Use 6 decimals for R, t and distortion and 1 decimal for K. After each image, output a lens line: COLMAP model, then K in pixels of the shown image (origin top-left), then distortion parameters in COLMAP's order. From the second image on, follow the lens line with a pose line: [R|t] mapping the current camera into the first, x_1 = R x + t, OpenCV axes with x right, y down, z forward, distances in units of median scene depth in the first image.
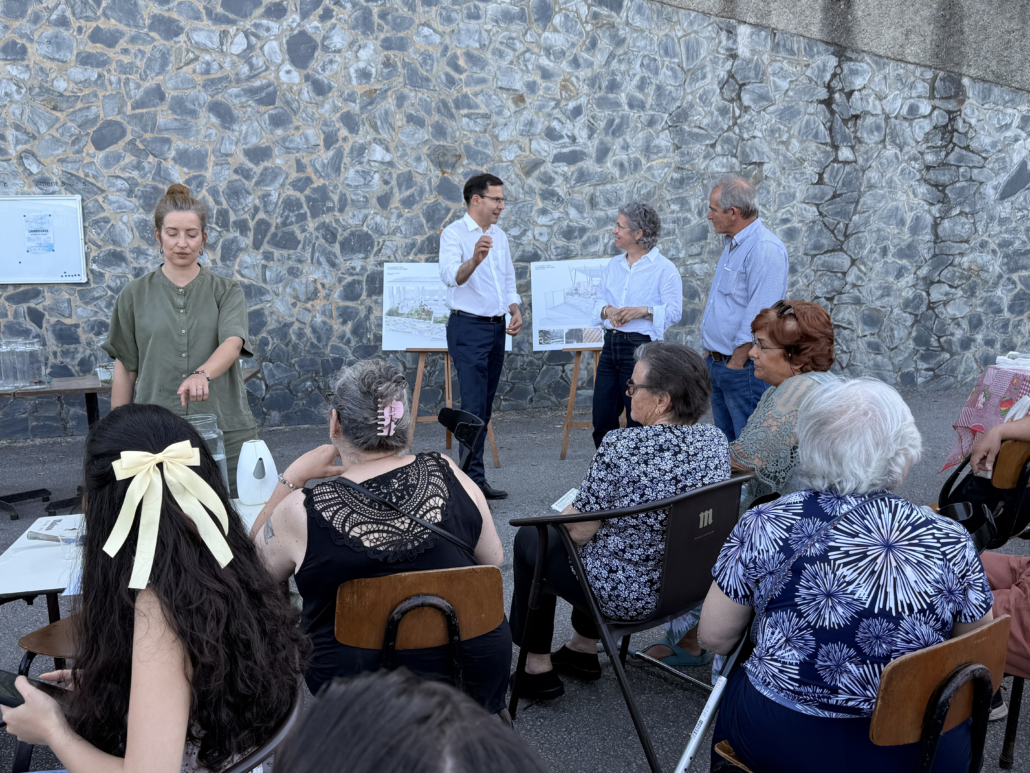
lens RADIAL K [[1002.1, 0, 508.9], [0, 1002.1, 396.3], [0, 0, 1]] dist [0.084504, 0.000000]
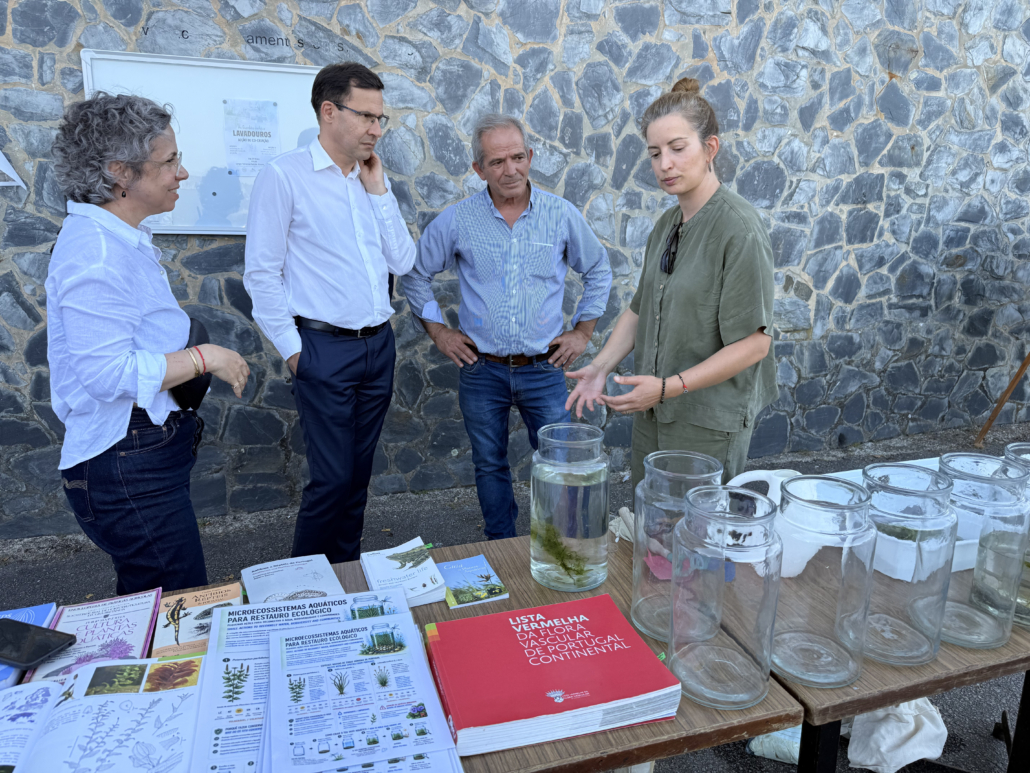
lens RADIAL K [[738.3, 0, 511.3], [0, 738.3, 384.6], [0, 0, 1]] dist [0.018246, -0.021482]
pose [[0.975373, -0.013493, 0.220150, -0.410220], [-0.006239, 0.996040, 0.088688, -0.067814], [-0.220475, -0.087877, 0.971426, 0.580957]]
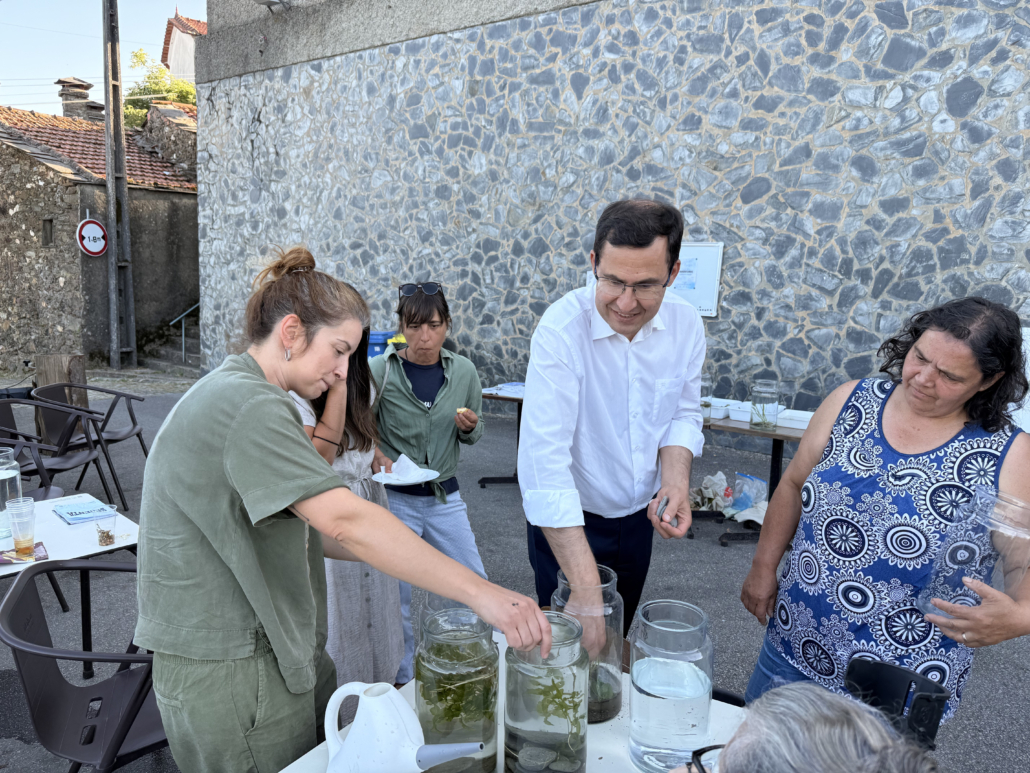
lens RADIAL K [[738.3, 0, 508.6], [0, 738.3, 390.8], [0, 0, 1]] dist [0.018246, -0.021482]
pose [[0.750369, 0.154190, -0.642784, -0.031843], [-0.153281, 0.986496, 0.057704, -0.039428], [0.643002, 0.055227, 0.763871, 0.195221]]
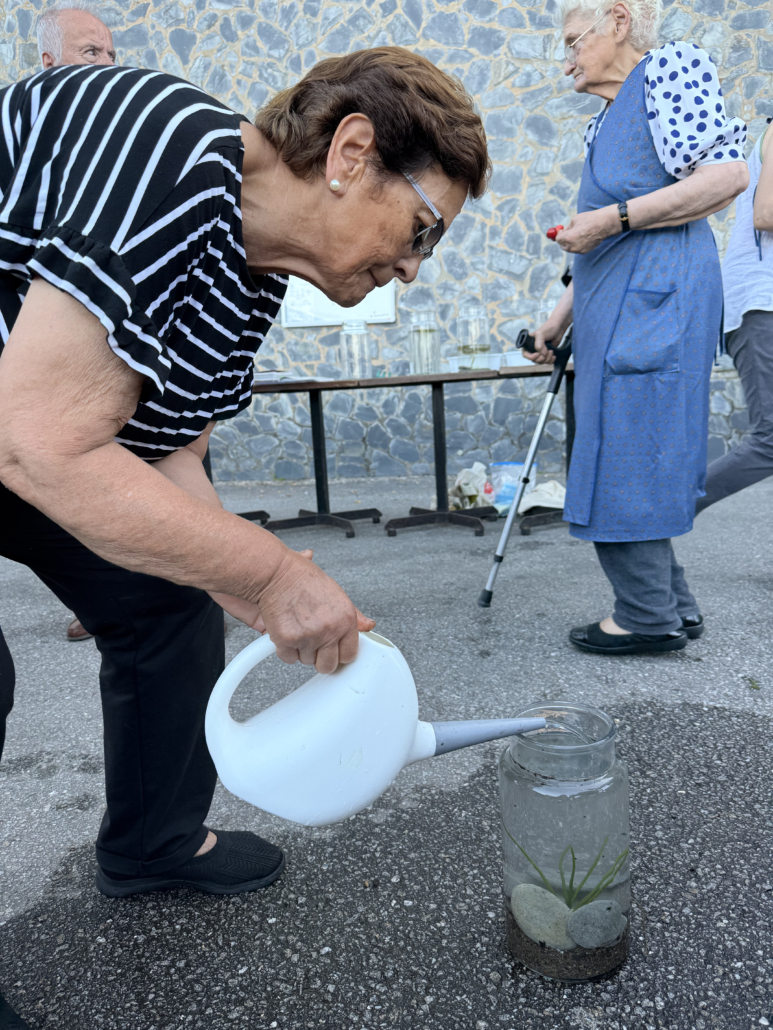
lens RADIAL K [[738.3, 0, 381.6], [0, 738.3, 510.3], [0, 0, 1]] dist [0.018246, -0.021482]
pose [[0.950828, 0.034075, -0.307841, -0.197421], [-0.033312, 0.999415, 0.007735, 0.066574], [0.307924, 0.002900, 0.951406, 0.311075]]
